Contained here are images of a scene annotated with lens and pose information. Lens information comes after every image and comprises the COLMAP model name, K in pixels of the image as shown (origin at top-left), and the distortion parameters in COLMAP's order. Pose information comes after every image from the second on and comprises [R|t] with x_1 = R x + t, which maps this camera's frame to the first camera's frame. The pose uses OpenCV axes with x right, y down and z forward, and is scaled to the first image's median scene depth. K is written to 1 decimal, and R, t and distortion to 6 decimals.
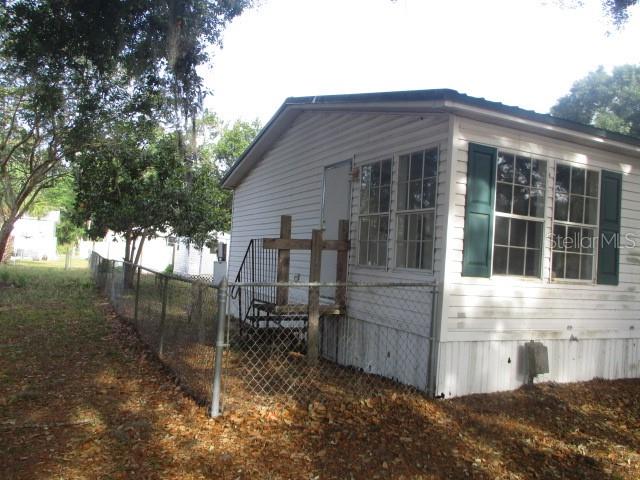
lens RADIAL K [[530.5, 0, 320.3], [0, 530.5, 229.4], [0, 0, 1]] dist [-0.017209, 0.000006]
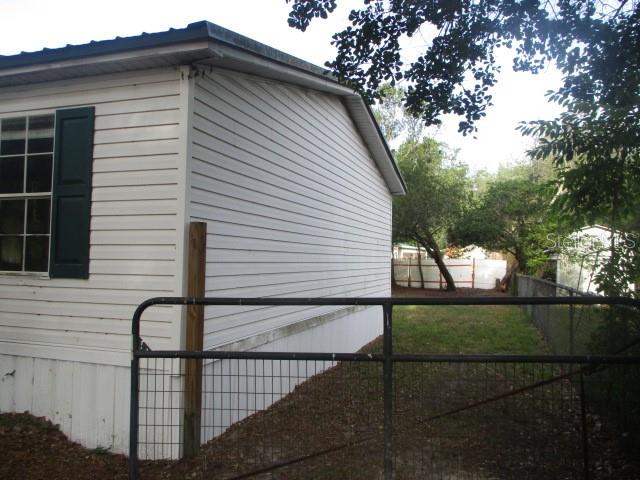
lens RADIAL K [[530.5, 0, 320.3], [0, 530.5, 229.4], [0, 0, 1]] dist [-0.017209, 0.000006]
pose [[0.730764, -0.099211, -0.675383, 1.211821], [0.070328, 0.995059, -0.070076, 0.110521], [0.678998, 0.003711, 0.734131, 0.720407]]
